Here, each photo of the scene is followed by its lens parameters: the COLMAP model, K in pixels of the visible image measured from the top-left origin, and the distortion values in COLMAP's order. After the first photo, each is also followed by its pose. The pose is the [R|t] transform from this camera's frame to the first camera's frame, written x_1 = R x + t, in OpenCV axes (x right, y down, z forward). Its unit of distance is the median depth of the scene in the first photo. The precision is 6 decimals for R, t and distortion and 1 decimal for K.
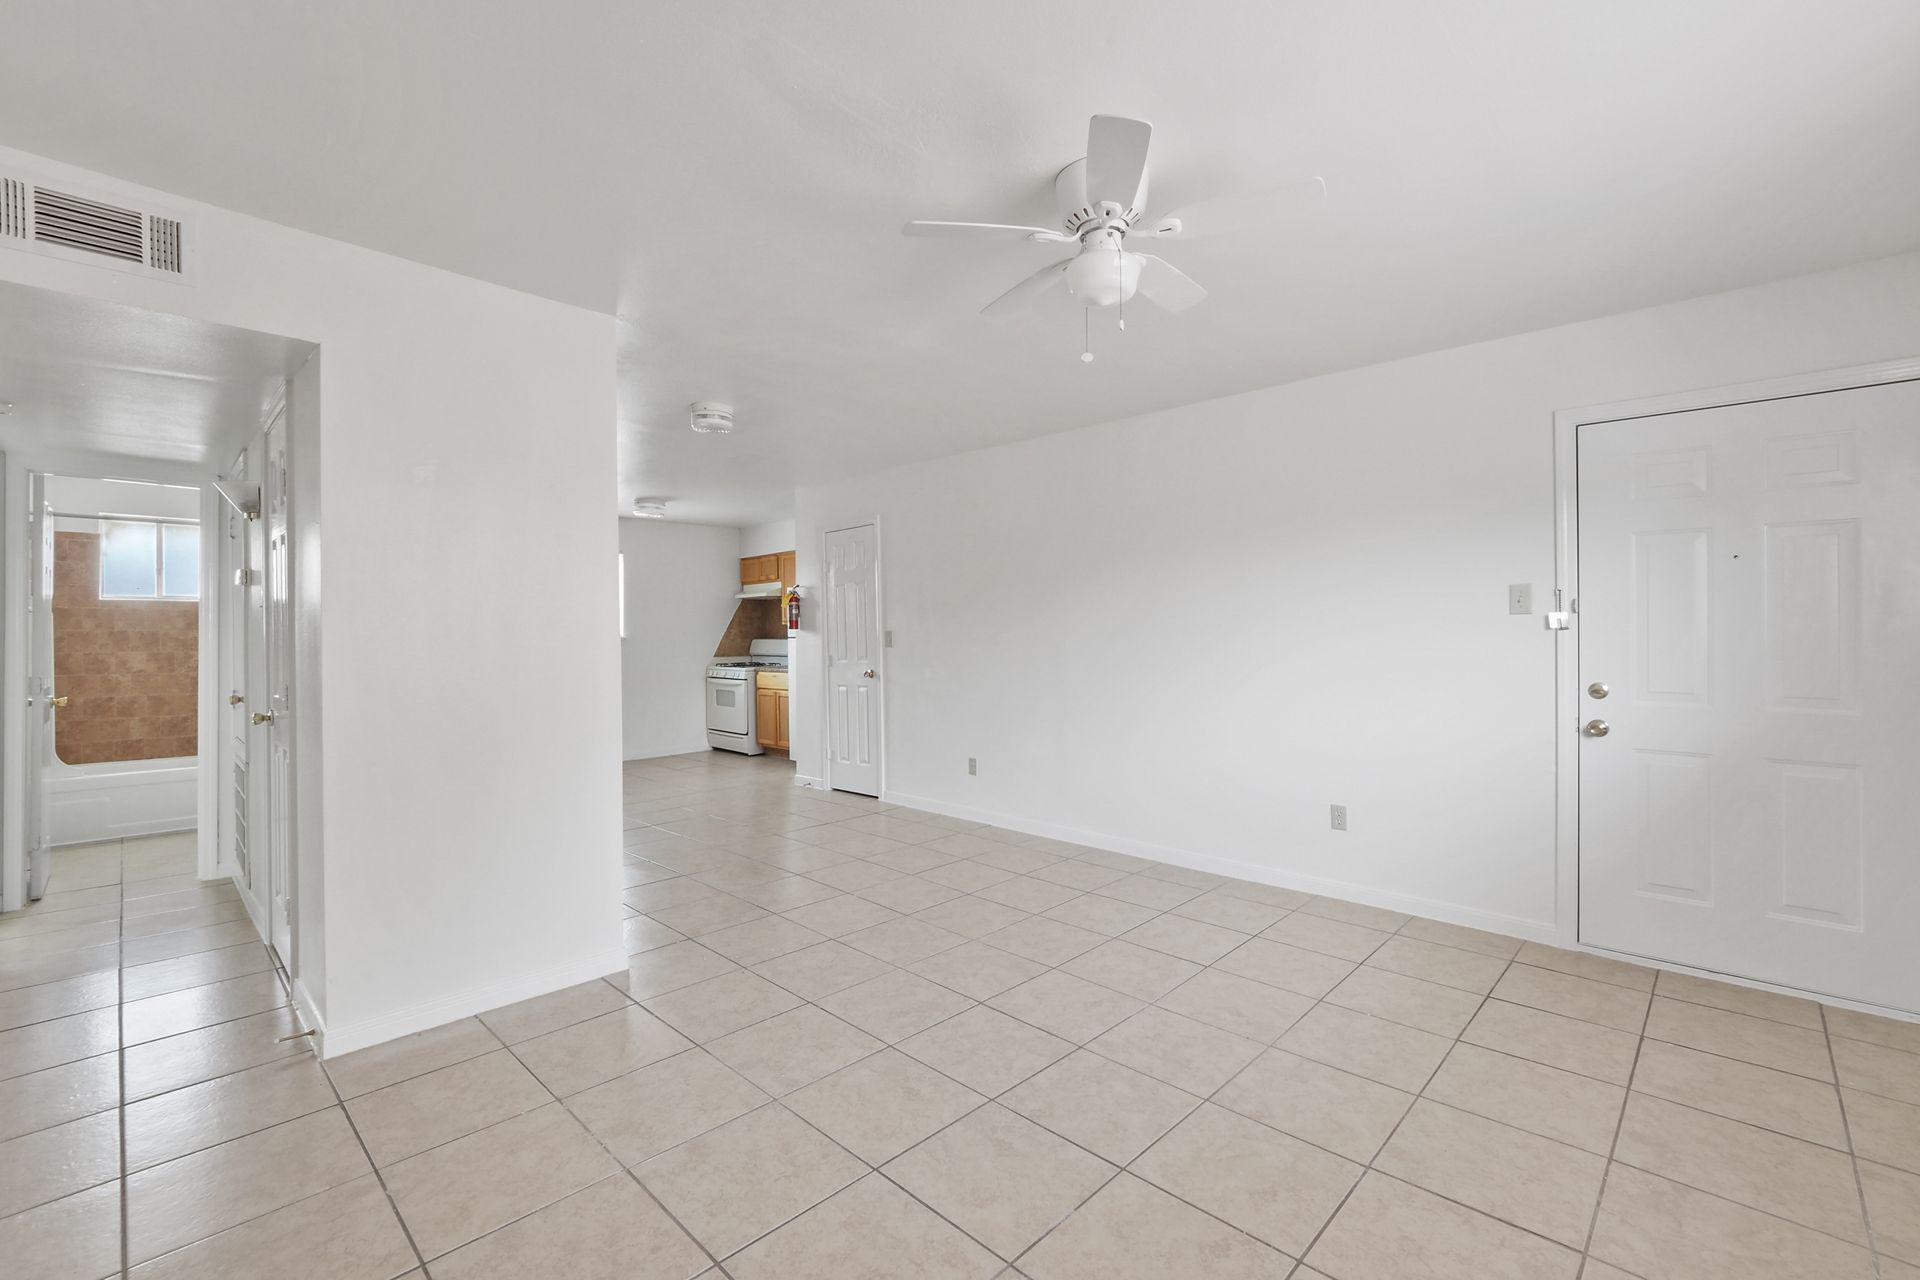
lens RADIAL K [[826.7, 0, 954.3], [0, 826.7, 634.1], [0, 0, 1]] dist [0.000654, -0.000046]
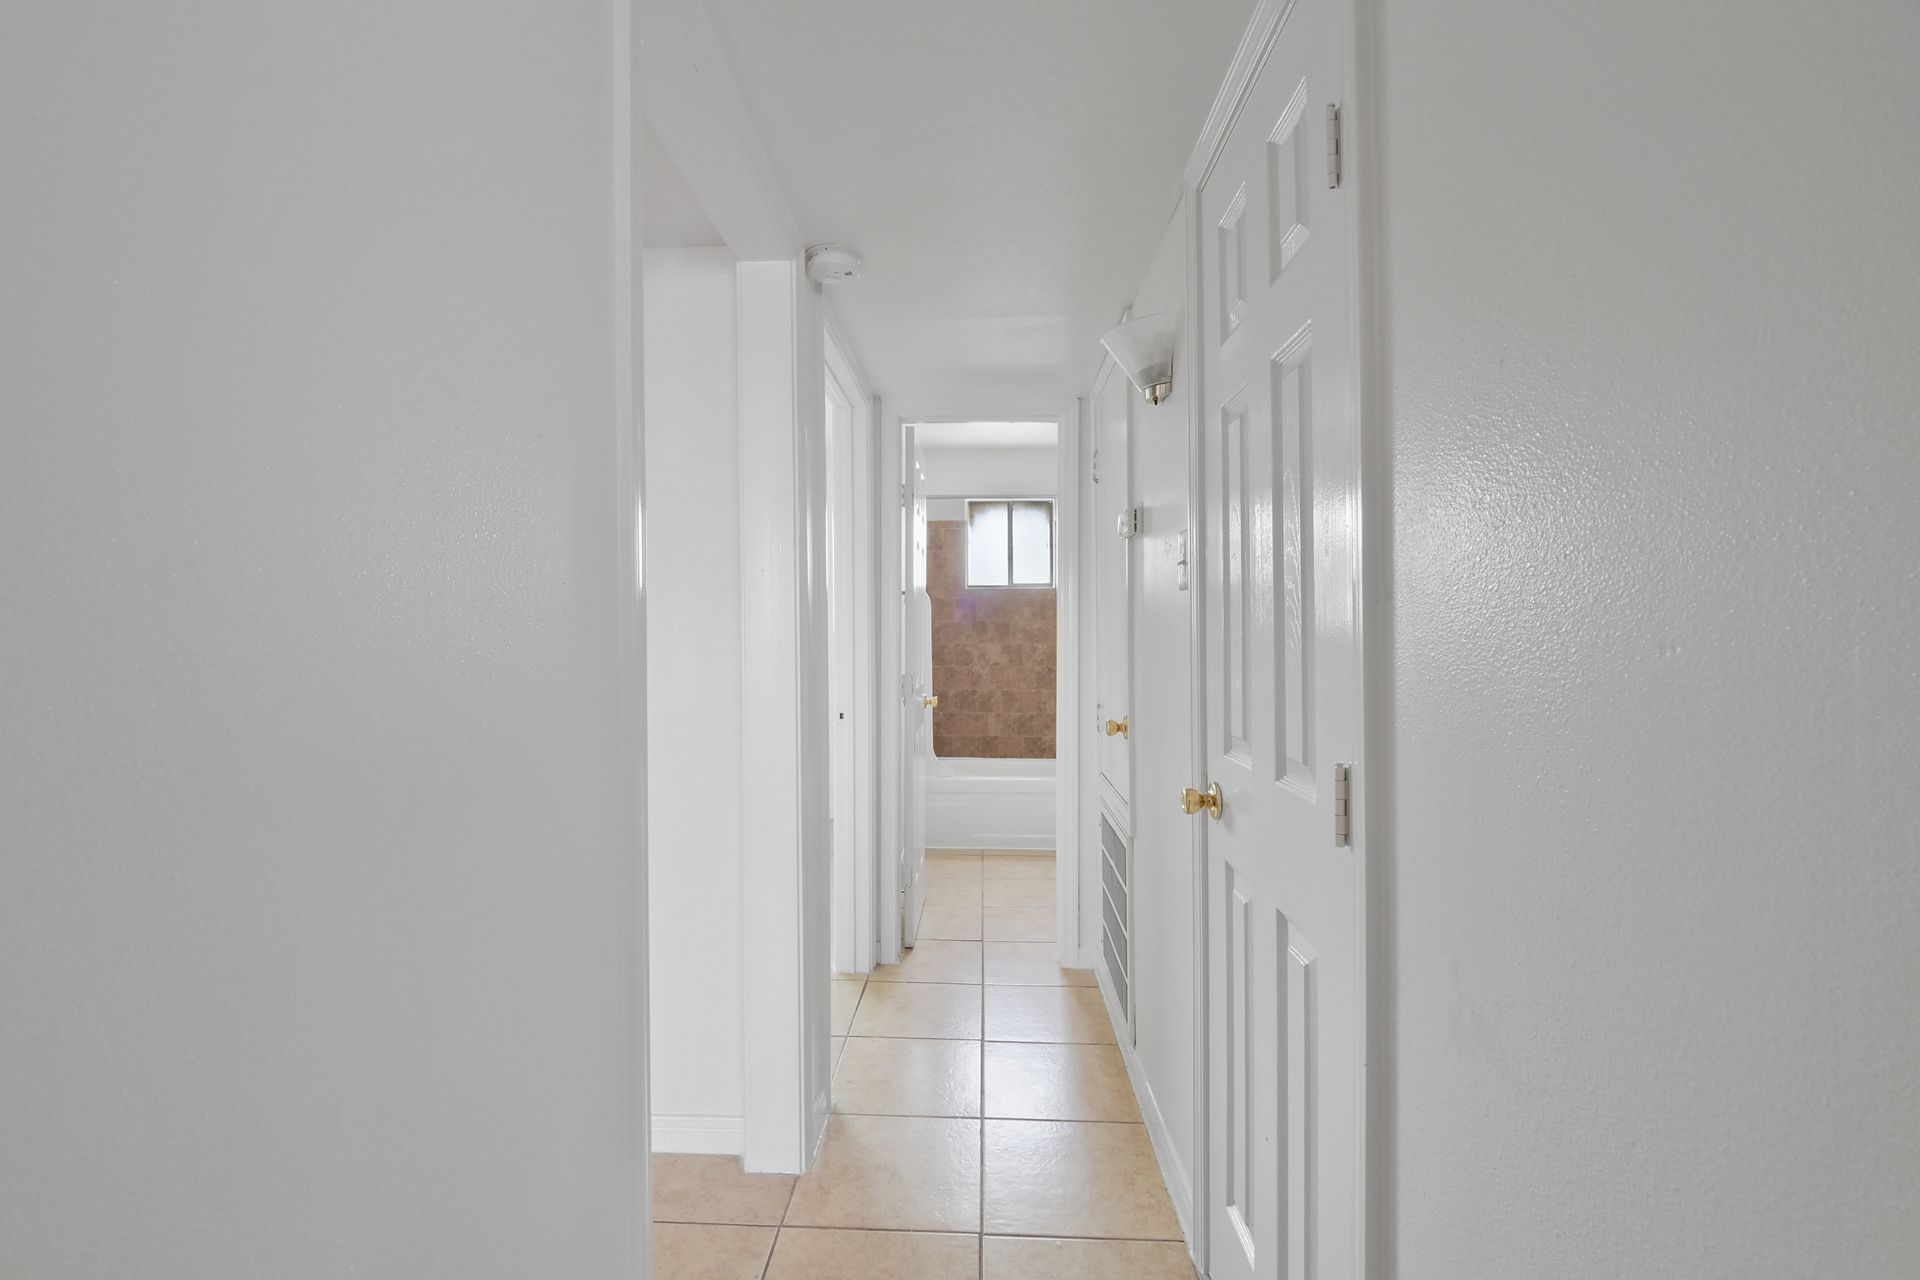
lens RADIAL K [[826.7, 0, 954.3], [0, 826.7, 634.1], [0, 0, 1]] dist [0.000654, -0.000046]
pose [[0.681269, 0.004984, -0.732016, -0.335387], [0.000659, 0.999972, 0.007421, 0.003981], [0.732033, -0.005538, 0.681247, 0.332002]]
